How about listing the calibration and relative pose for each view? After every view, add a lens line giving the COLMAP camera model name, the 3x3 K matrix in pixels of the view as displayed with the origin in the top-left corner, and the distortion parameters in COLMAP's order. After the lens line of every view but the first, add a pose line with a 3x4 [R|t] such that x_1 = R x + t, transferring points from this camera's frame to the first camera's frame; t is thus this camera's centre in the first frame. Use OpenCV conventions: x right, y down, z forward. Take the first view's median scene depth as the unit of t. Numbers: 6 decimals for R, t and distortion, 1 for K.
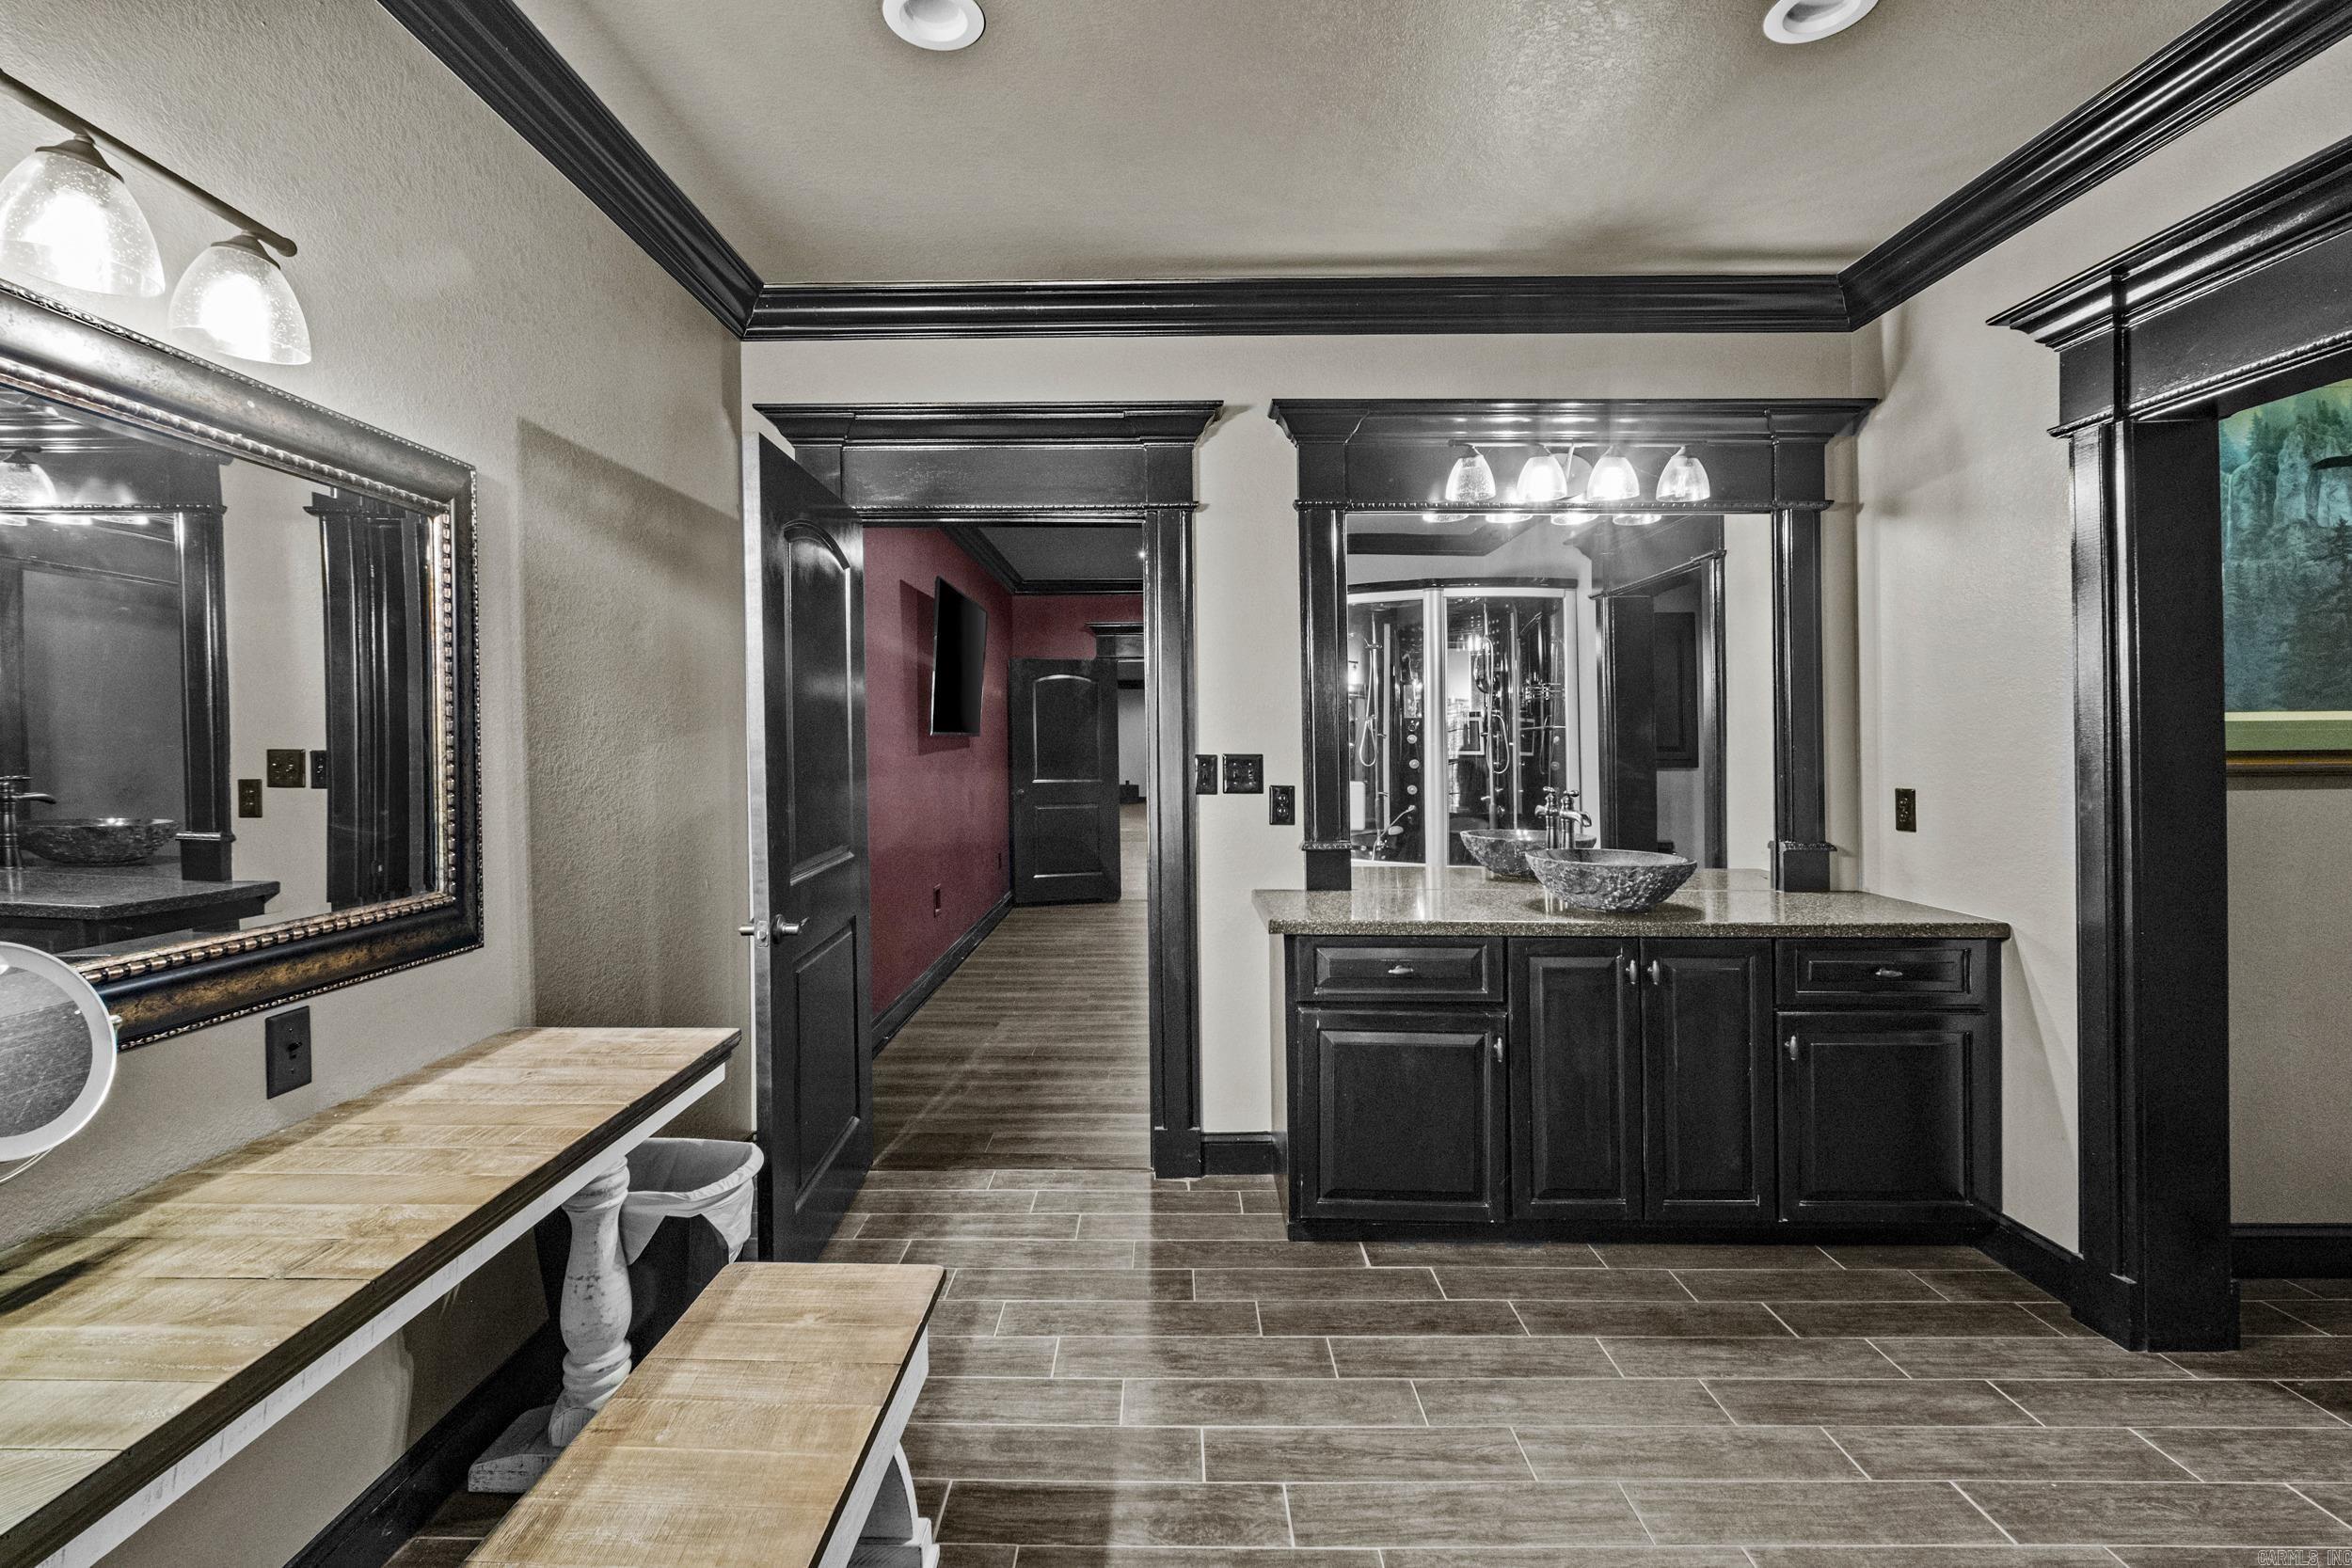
lens RADIAL K [[1021.7, 0, 1142.0], [0, 1021.7, 745.8], [0, 0, 1]] dist [-0.004578, -0.000386]
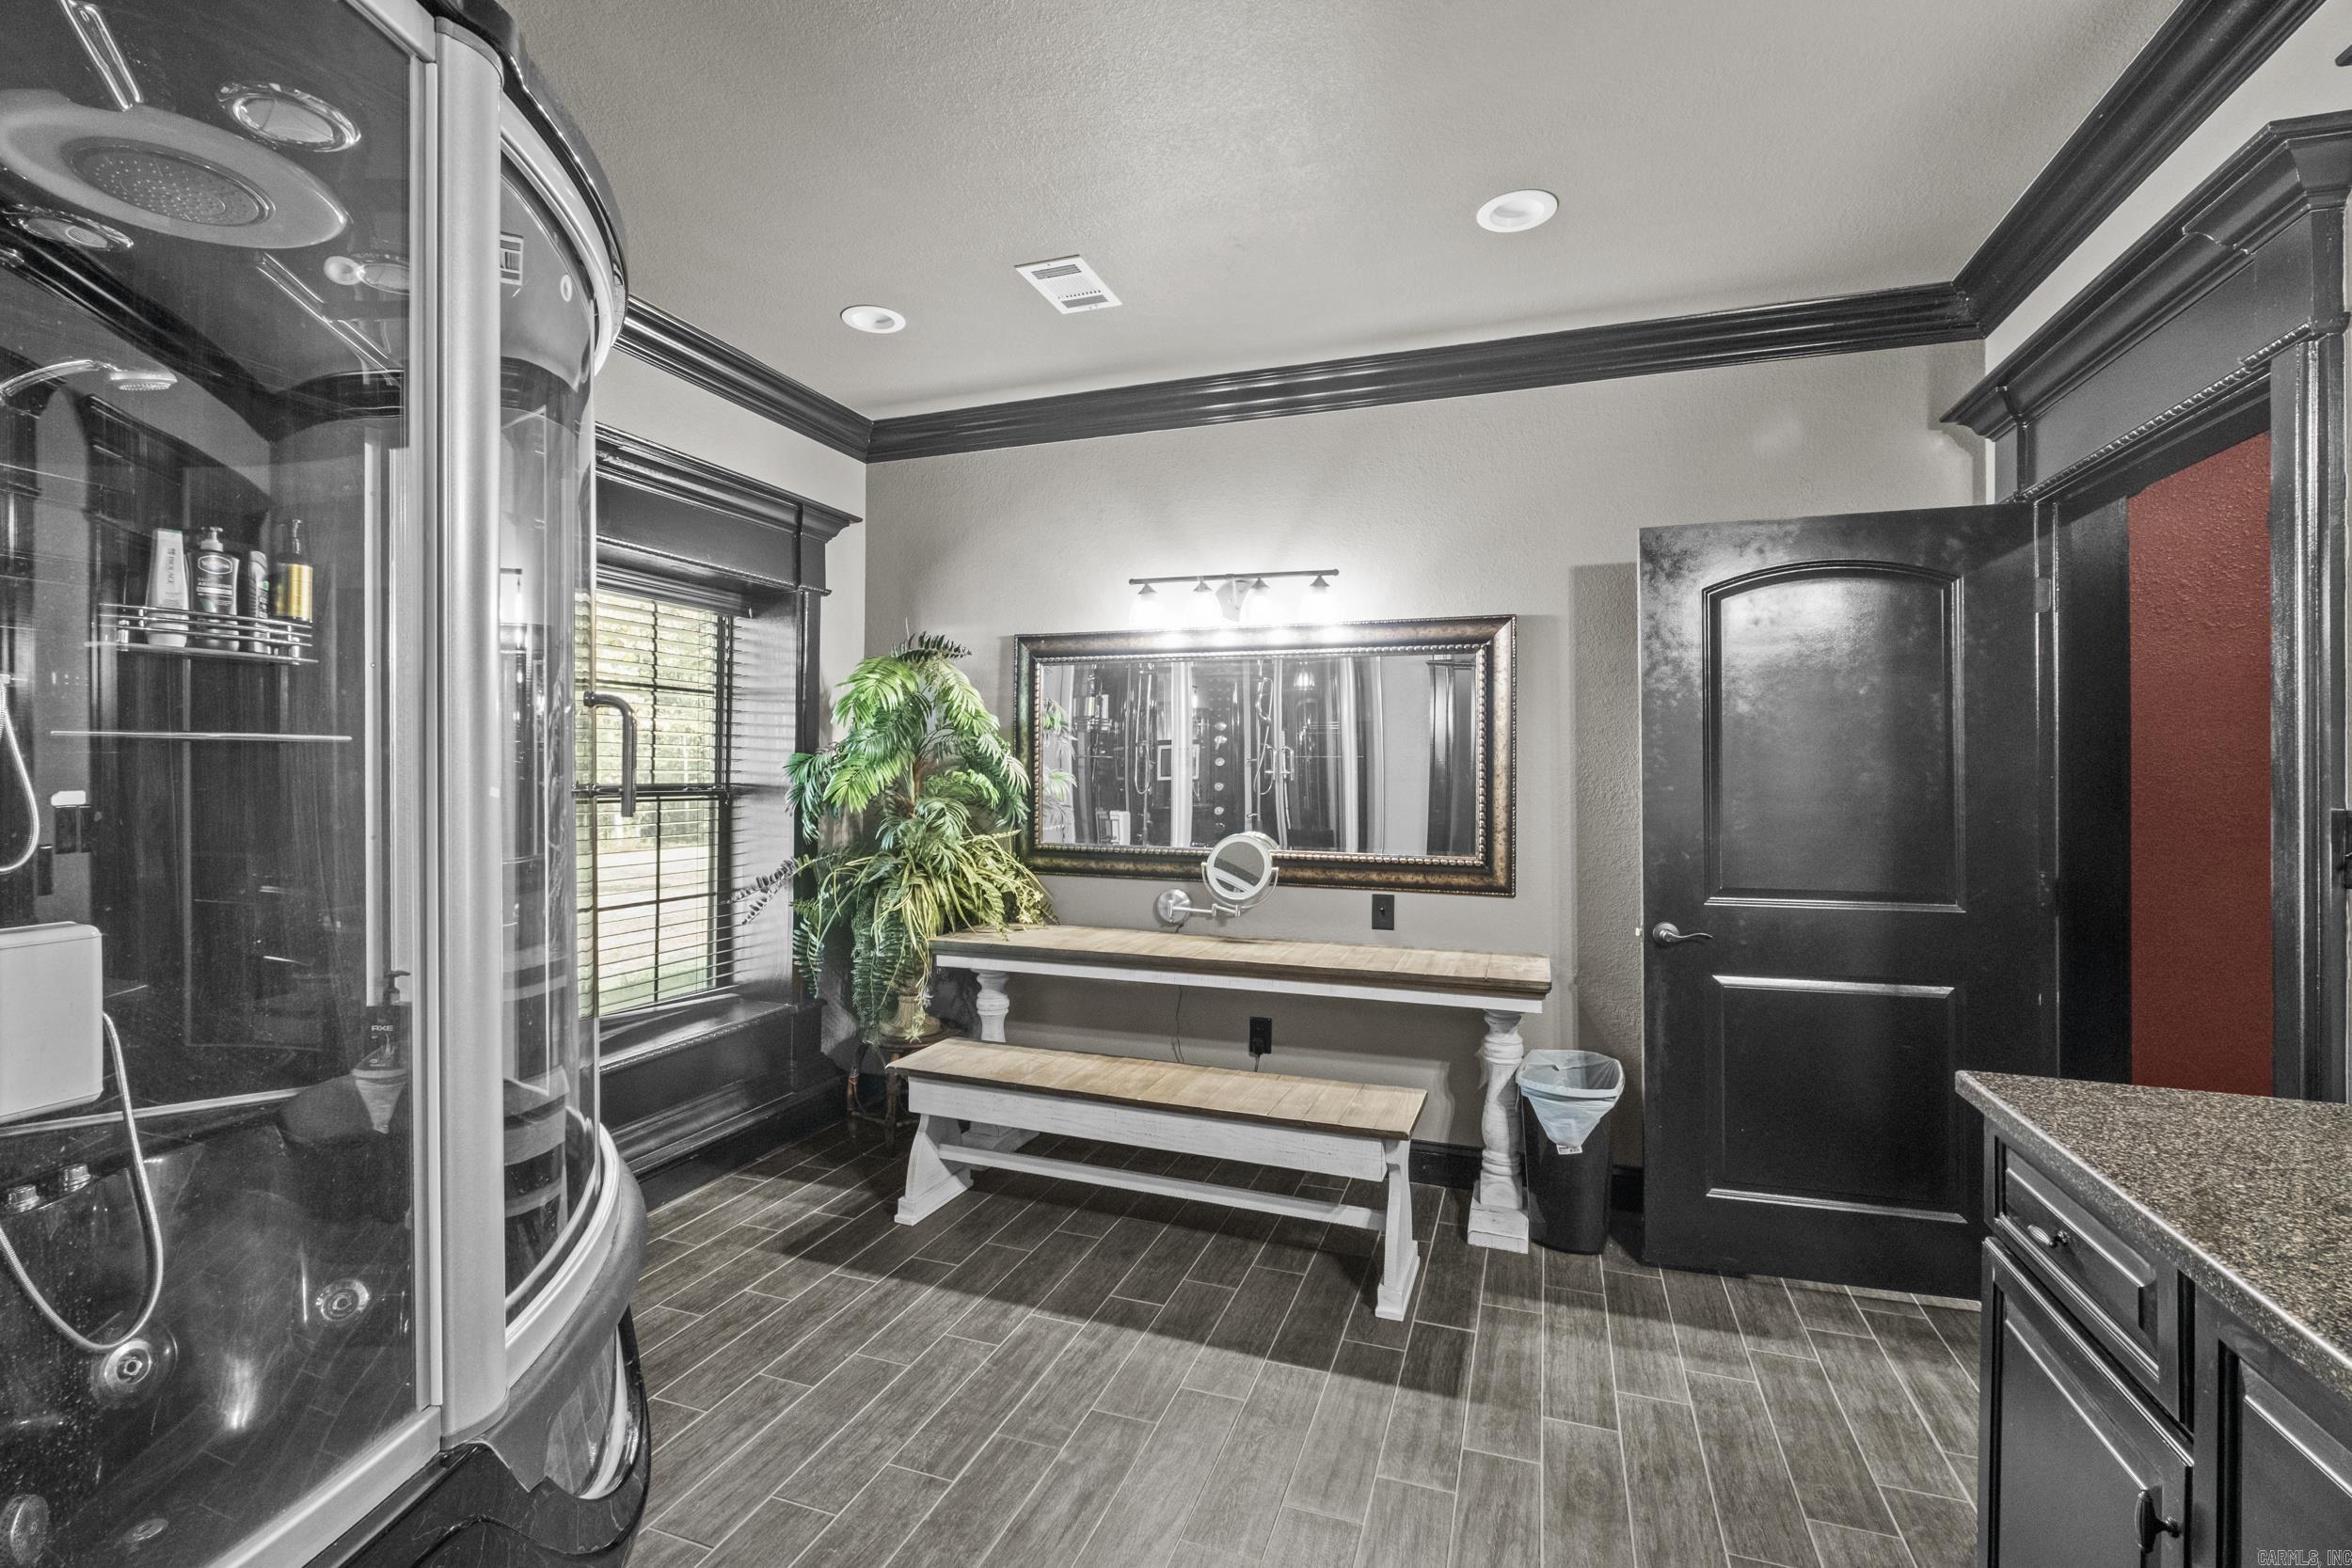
lens RADIAL K [[1021.7, 0, 1173.7], [0, 1021.7, 776.3], [0, 0, 1]] dist [-0.004578, -0.000386]
pose [[-0.311174, -0.000325, -0.950353, 1.225469], [-0.006811, 0.999975, 0.001888, -0.001898], [0.950329, 0.007061, -0.311169, 1.060065]]
